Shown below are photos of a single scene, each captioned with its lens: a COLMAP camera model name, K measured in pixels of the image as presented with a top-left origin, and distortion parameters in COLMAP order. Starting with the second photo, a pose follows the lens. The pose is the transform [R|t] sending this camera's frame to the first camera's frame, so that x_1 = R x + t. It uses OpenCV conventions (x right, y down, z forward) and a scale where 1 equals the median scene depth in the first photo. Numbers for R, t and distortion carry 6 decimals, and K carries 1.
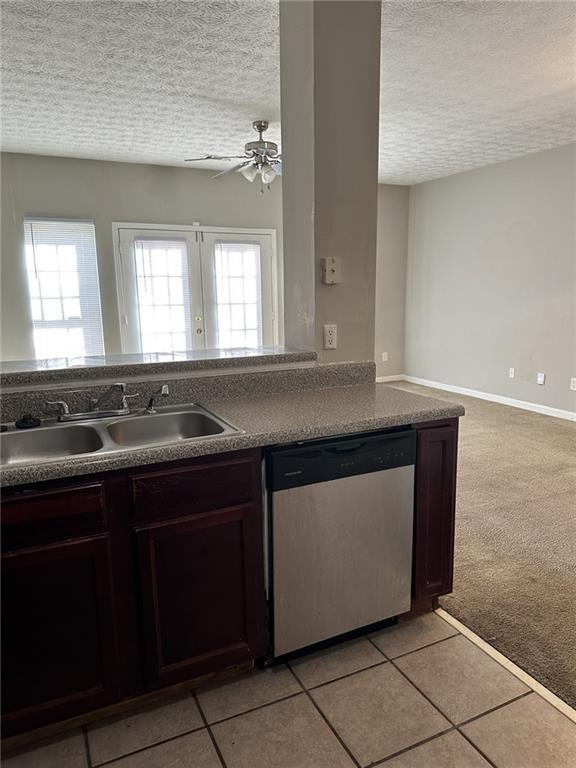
lens RADIAL K [[549.1, 0, 291.5], [0, 549.1, 385.2], [0, 0, 1]] dist [0.093313, -0.117851]
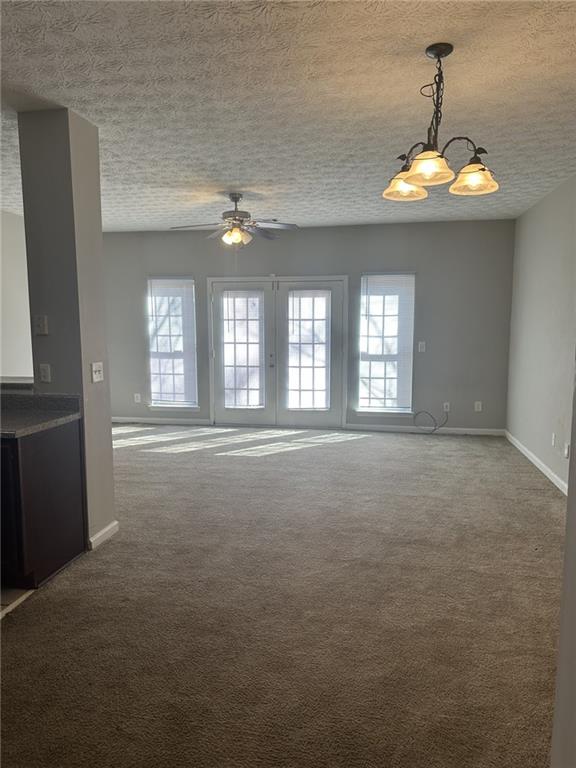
lens RADIAL K [[549.1, 0, 291.5], [0, 549.1, 385.2], [0, 0, 1]] dist [0.093313, -0.117851]
pose [[0.807337, 0.076361, -0.585129, 0.574269], [-0.111360, 0.993490, -0.023997, -0.039958], [0.579487, 0.084534, 0.810585, 0.110564]]
